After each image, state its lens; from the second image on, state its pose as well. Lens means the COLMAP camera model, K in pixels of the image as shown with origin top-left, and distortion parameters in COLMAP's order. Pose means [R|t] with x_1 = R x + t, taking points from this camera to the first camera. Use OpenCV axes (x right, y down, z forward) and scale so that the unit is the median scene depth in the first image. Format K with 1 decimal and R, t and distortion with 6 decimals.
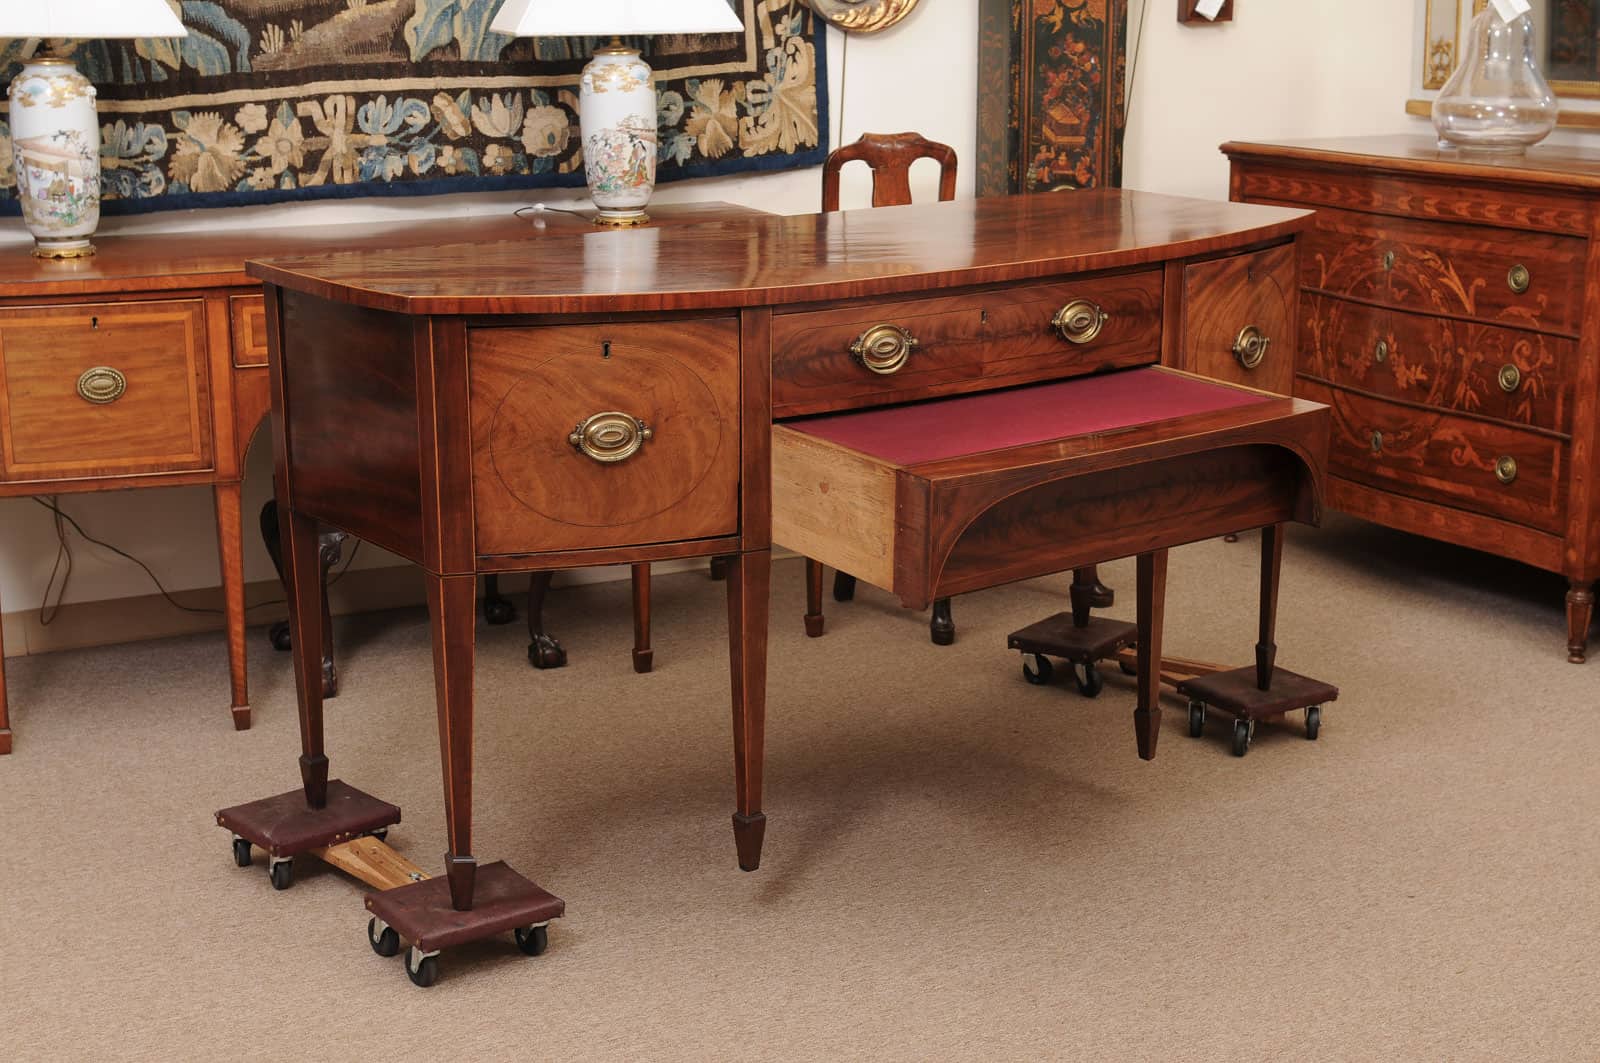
lens RADIAL K [[2253.2, 0, 800.4], [0, 2253.2, 534.5], [0, 0, 1]] dist [0.011067, 0.032579]
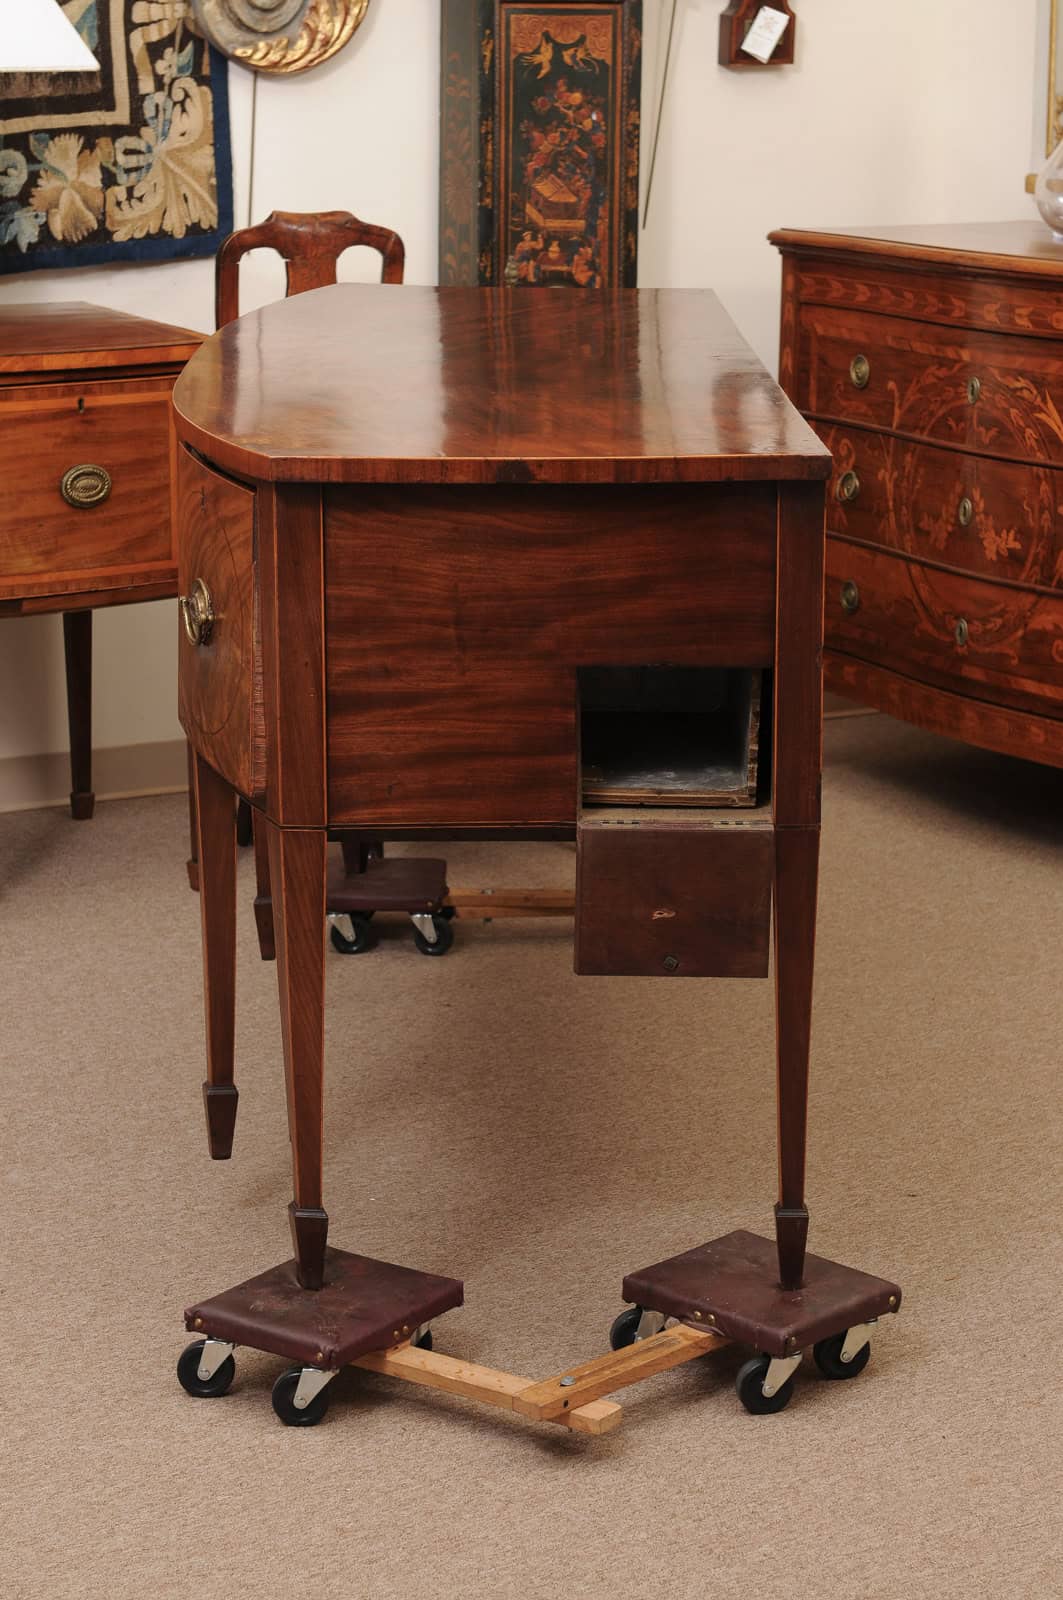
lens RADIAL K [[3407.5, 0, 535.2], [0, 3407.5, 794.2], [0, 0, 1]] dist [0.099607, 0.259949]
pose [[0.998382, 0.001849, 0.056830, 0.052459], [-0.001382, 0.999965, -0.008257, 0.022777], [-0.056843, 0.008165, 0.998350, -0.125930]]
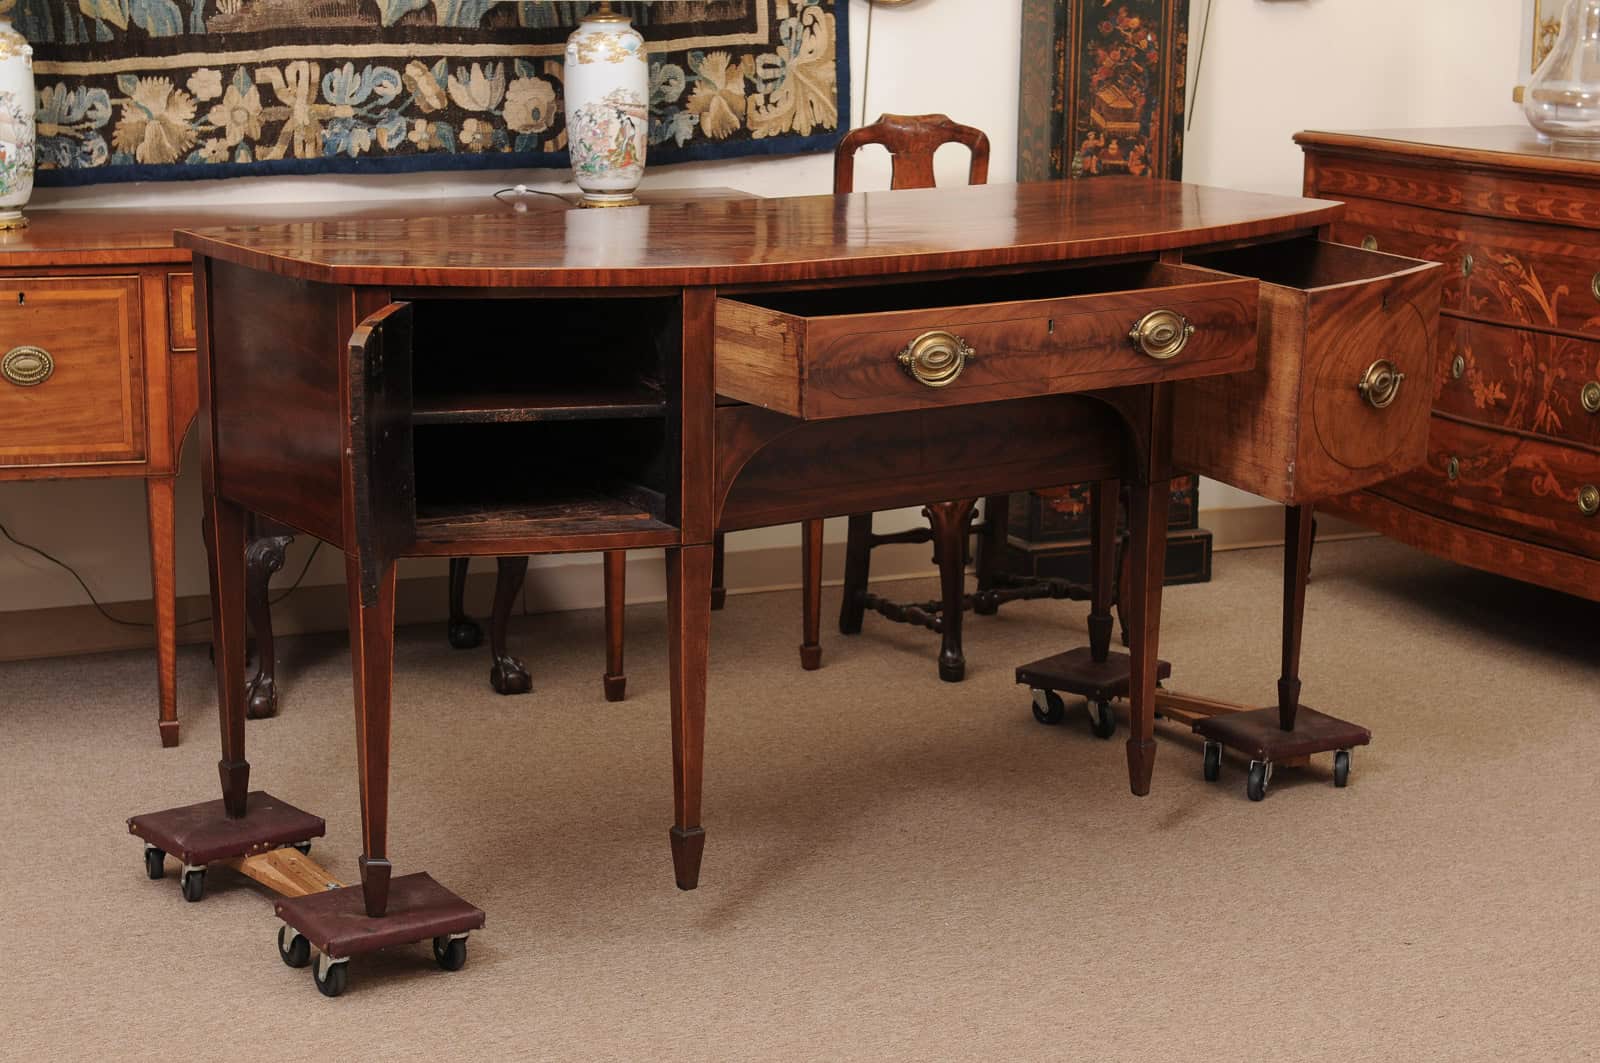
lens RADIAL K [[2766.1, 0, 802.7], [0, 2766.1, 535.5], [0, 0, 1]] dist [0.059949, 0.136163]
pose [[0.998765, 0.023412, -0.043821, 0.050516], [-0.024706, 0.999268, -0.029205, 0.024201], [0.043105, 0.030252, 0.998612, -0.105183]]
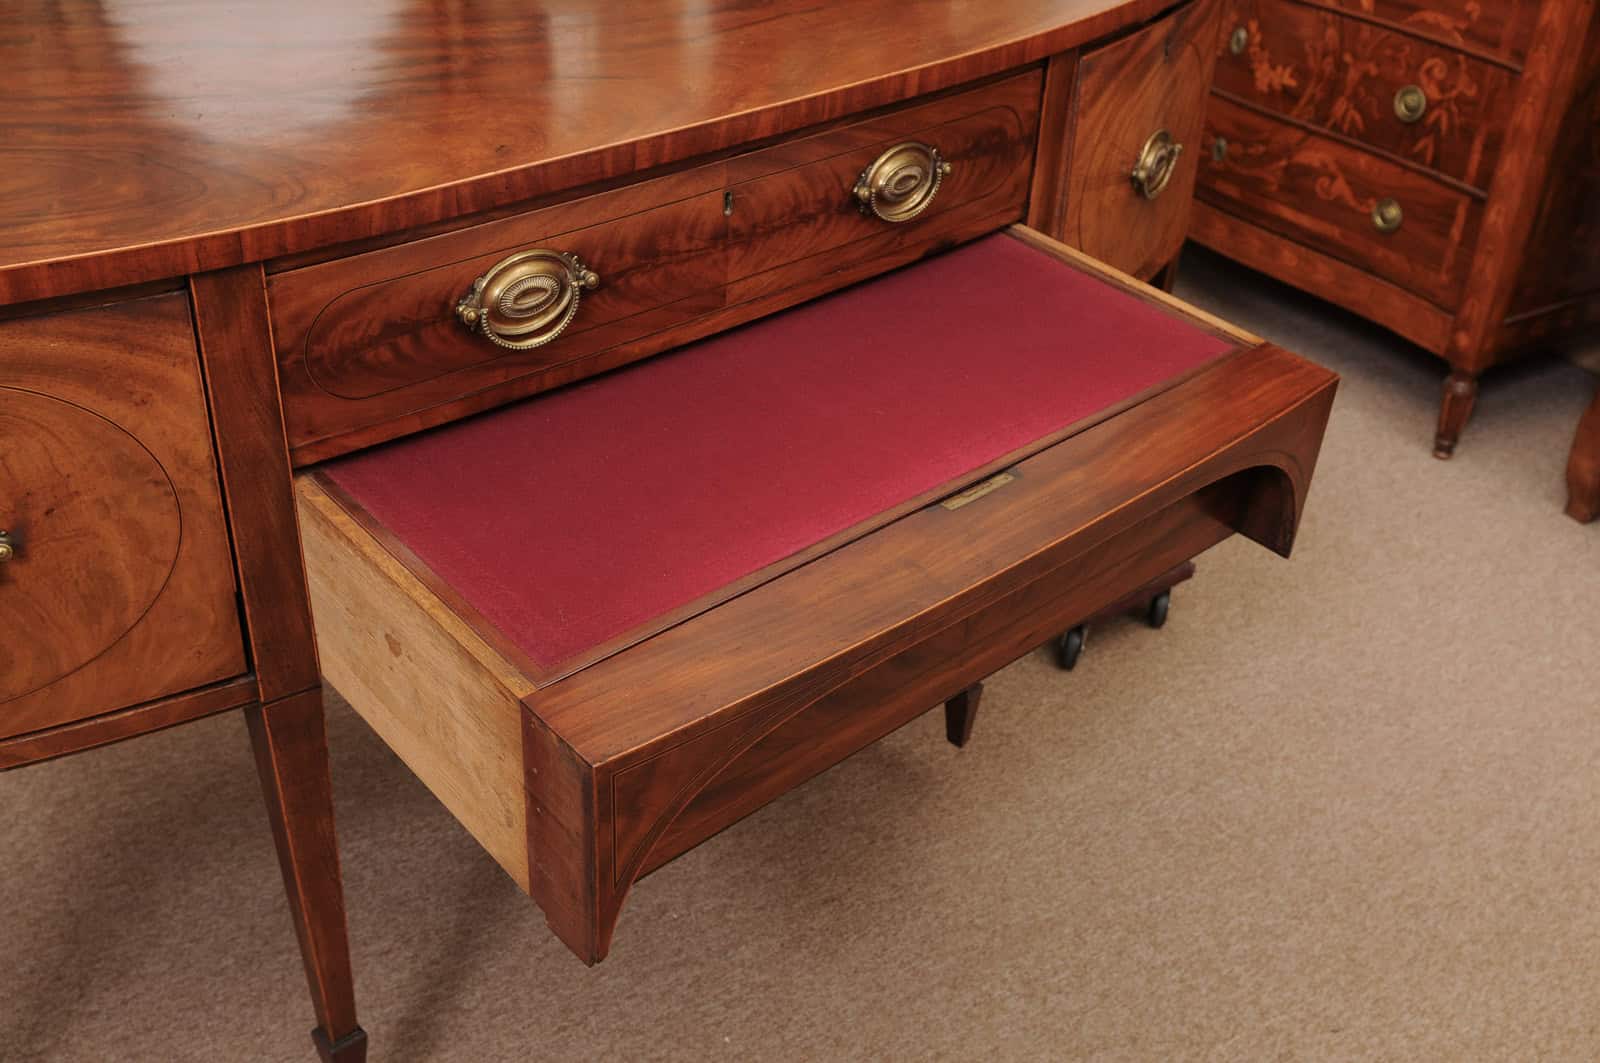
lens RADIAL K [[1636.4, 0, 800.5], [0, 1636.4, 536.6], [0, 0, 1]] dist [-0.044597, -0.021590]
pose [[0.994076, -0.013802, 0.107804, 0.039117], [-0.022606, 0.943951, 0.329312, -0.104525], [-0.106307, -0.329798, 0.938047, 0.430032]]
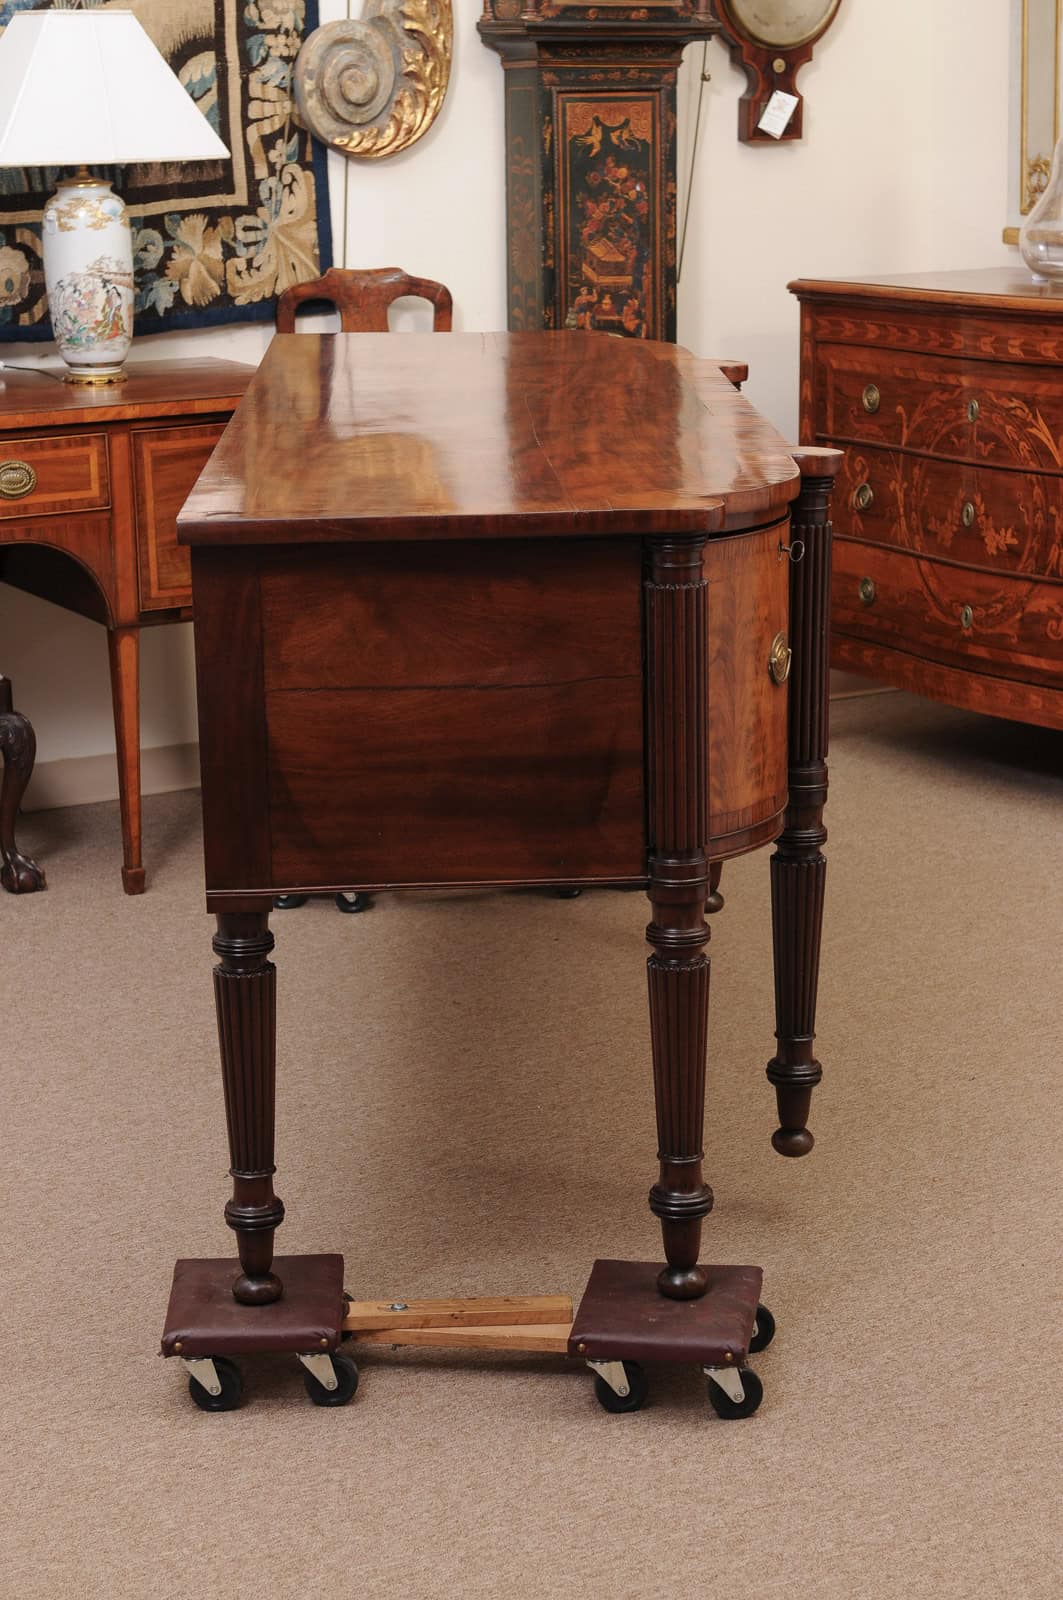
lens RADIAL K [[3034.7, 0, 534.6], [0, 3034.7, 793.7], [0, 0, 1]] dist [0.089793, 0.147020]
pose [[0.997494, -0.025922, 0.065838, 0.007982], [0.026651, 0.999593, -0.010220, 0.036522], [-0.065546, 0.011949, 0.997778, -0.177597]]
